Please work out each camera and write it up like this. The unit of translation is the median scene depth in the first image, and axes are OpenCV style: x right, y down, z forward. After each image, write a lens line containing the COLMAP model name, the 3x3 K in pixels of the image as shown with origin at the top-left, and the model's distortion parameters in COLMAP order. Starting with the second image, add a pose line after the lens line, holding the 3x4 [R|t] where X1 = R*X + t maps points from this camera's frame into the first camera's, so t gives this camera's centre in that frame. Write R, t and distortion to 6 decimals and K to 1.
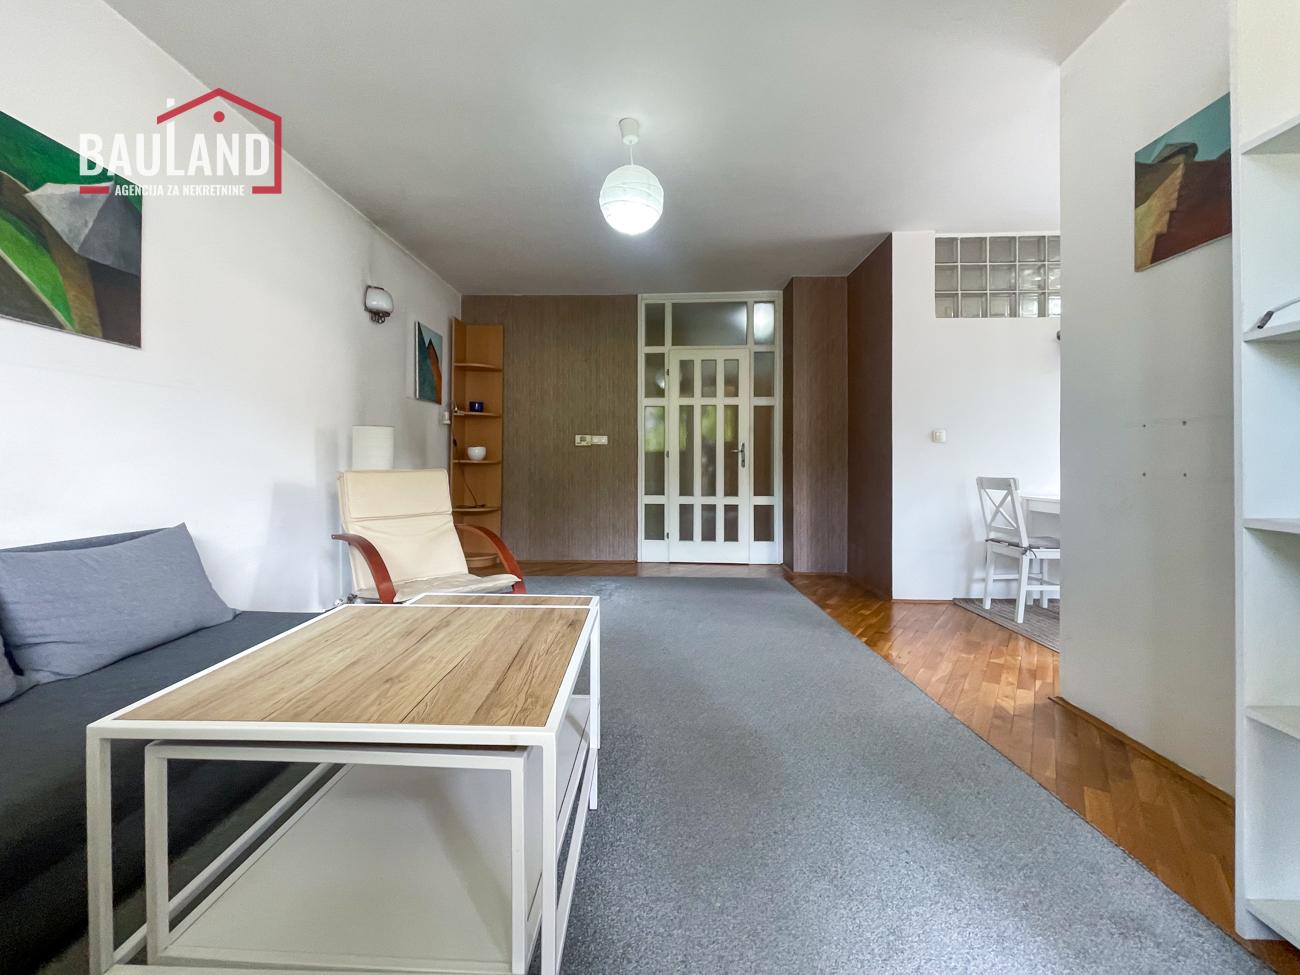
lens RADIAL K [[550.9, 0, 641.3], [0, 550.9, 464.0], [0, 0, 1]] dist [-0.000014, -0.000275]
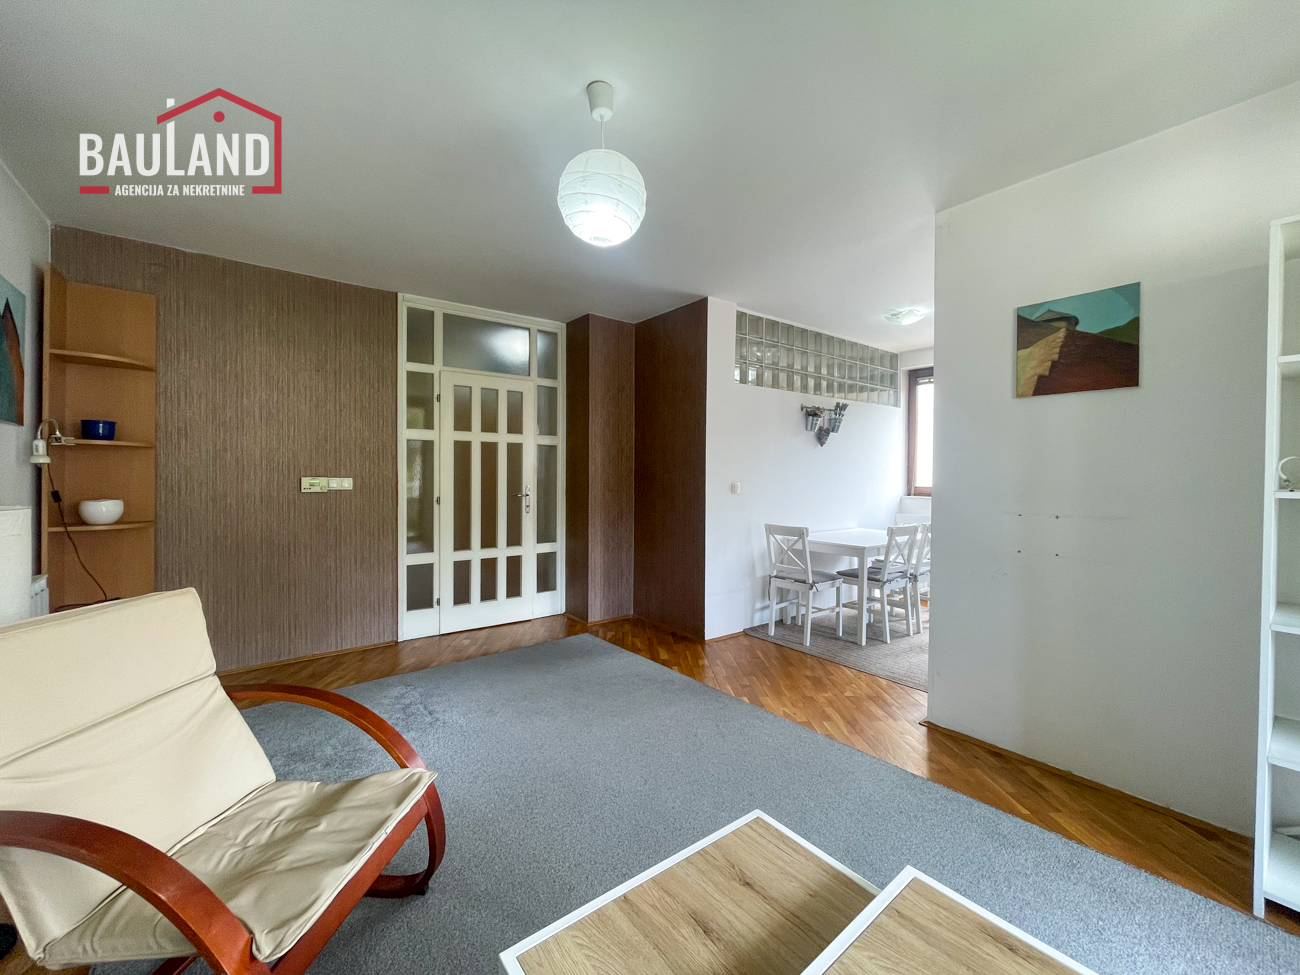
lens RADIAL K [[527.5, 0, 650.1], [0, 527.5, 480.1], [0, 0, 1]] dist [-0.000718, -0.000236]
pose [[0.766560, -0.007006, 0.642135, -0.211386], [-0.003348, 0.999883, 0.014906, -0.060997], [-0.642164, -0.013576, 0.766447, 0.214138]]
